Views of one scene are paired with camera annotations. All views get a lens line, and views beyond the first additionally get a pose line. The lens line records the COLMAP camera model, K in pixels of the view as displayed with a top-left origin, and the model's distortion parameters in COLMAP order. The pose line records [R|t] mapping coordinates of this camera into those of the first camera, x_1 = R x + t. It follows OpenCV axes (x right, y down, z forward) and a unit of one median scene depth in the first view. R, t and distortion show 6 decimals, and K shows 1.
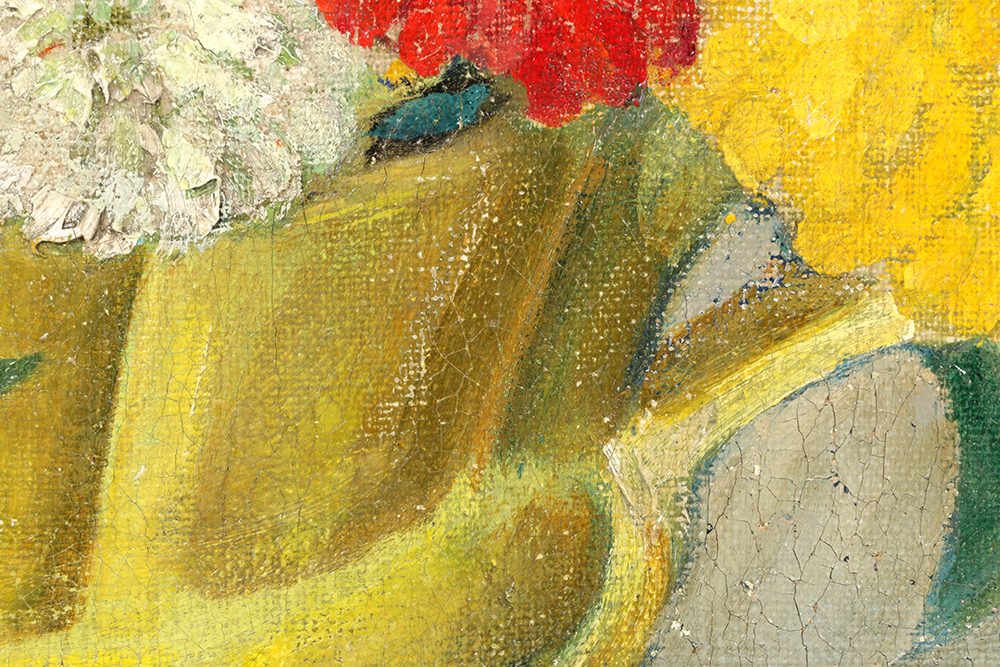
lens RADIAL K [[3641.4, 0, 497.6], [0, 3641.4, 333.9], [0, 0, 1]] dist [0.120400, 0.000000]
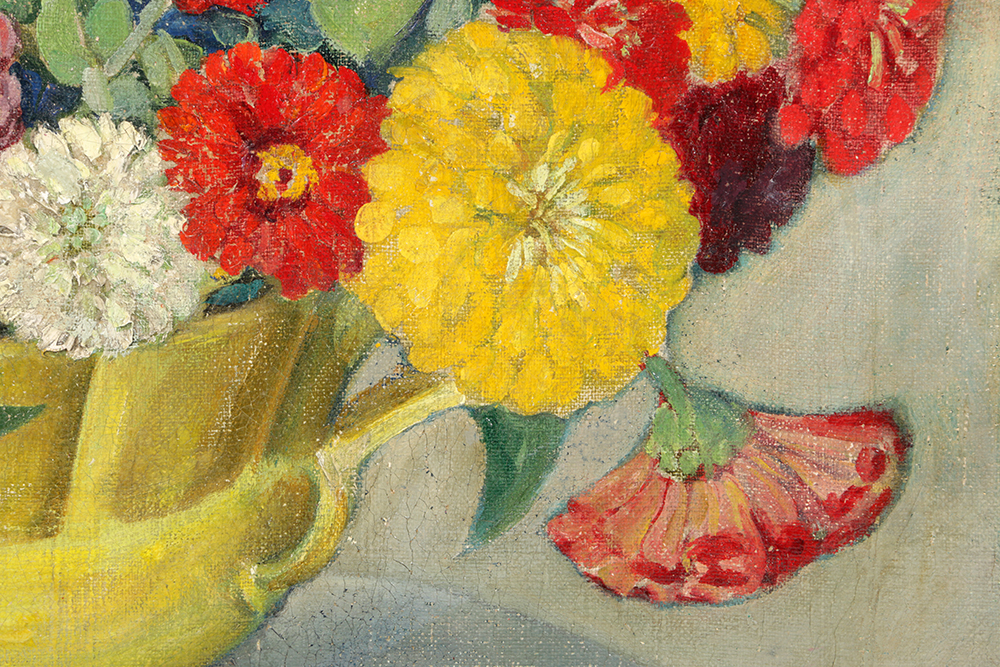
lens RADIAL K [[4846.1, 0, 480.4], [0, 4846.1, 362.6], [0, 0, 1]] dist [1.125438, 0.000000]
pose [[0.999804, 0.017034, 0.010055, 0.094856], [-0.017382, 0.999213, 0.035643, -0.122055], [-0.009440, -0.035810, 0.999314, -1.788857]]
